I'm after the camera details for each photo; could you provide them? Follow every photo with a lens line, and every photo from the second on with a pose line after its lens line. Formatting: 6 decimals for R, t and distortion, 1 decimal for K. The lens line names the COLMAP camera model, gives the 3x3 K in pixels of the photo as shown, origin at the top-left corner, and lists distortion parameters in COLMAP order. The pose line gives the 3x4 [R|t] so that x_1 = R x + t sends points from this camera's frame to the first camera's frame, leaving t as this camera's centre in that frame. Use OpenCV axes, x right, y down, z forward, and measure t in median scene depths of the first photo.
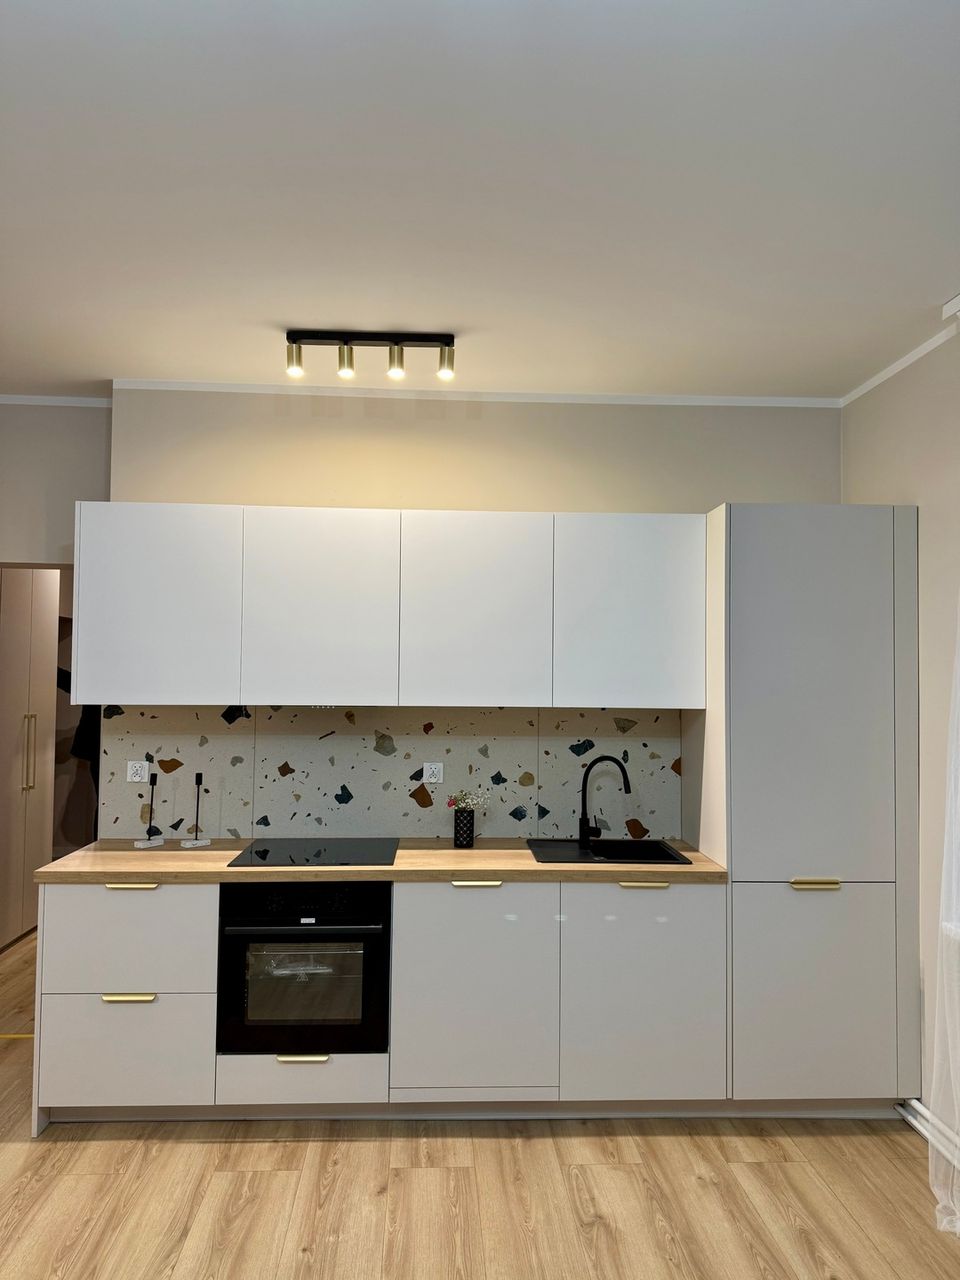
lens RADIAL K [[907.4, 0, 481.0], [0, 907.4, 641.7], [0, 0, 1]] dist [0.072528, -0.081357]
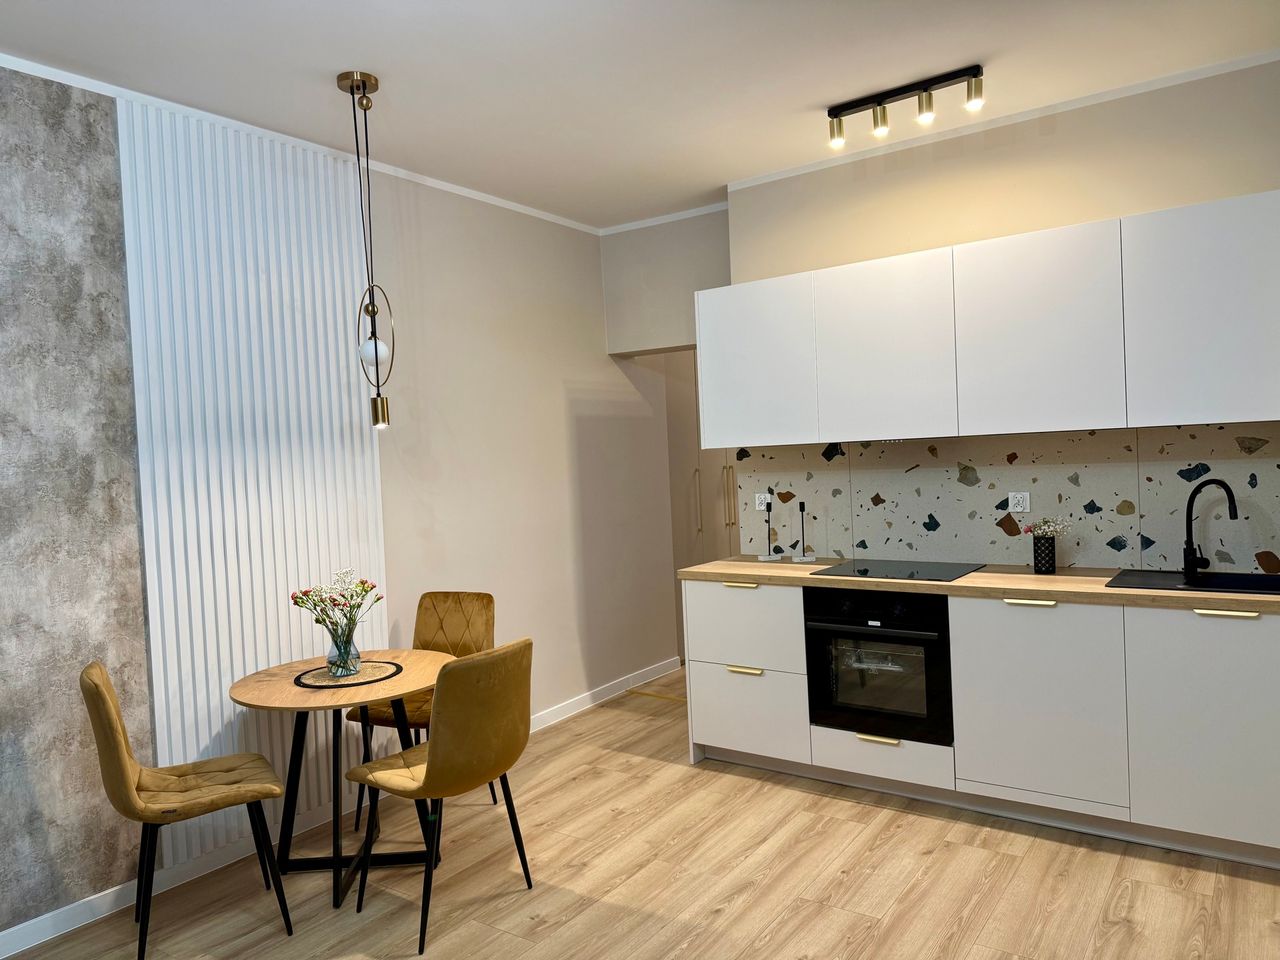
lens RADIAL K [[907.4, 0, 633.1], [0, 907.4, 474.4], [0, 0, 1]] dist [0.072528, -0.081357]
pose [[0.780478, -0.031253, -0.624402, 0.293281], [0.075163, 0.996196, 0.044089, 0.042840], [0.620648, -0.081343, 0.779858, -0.070922]]
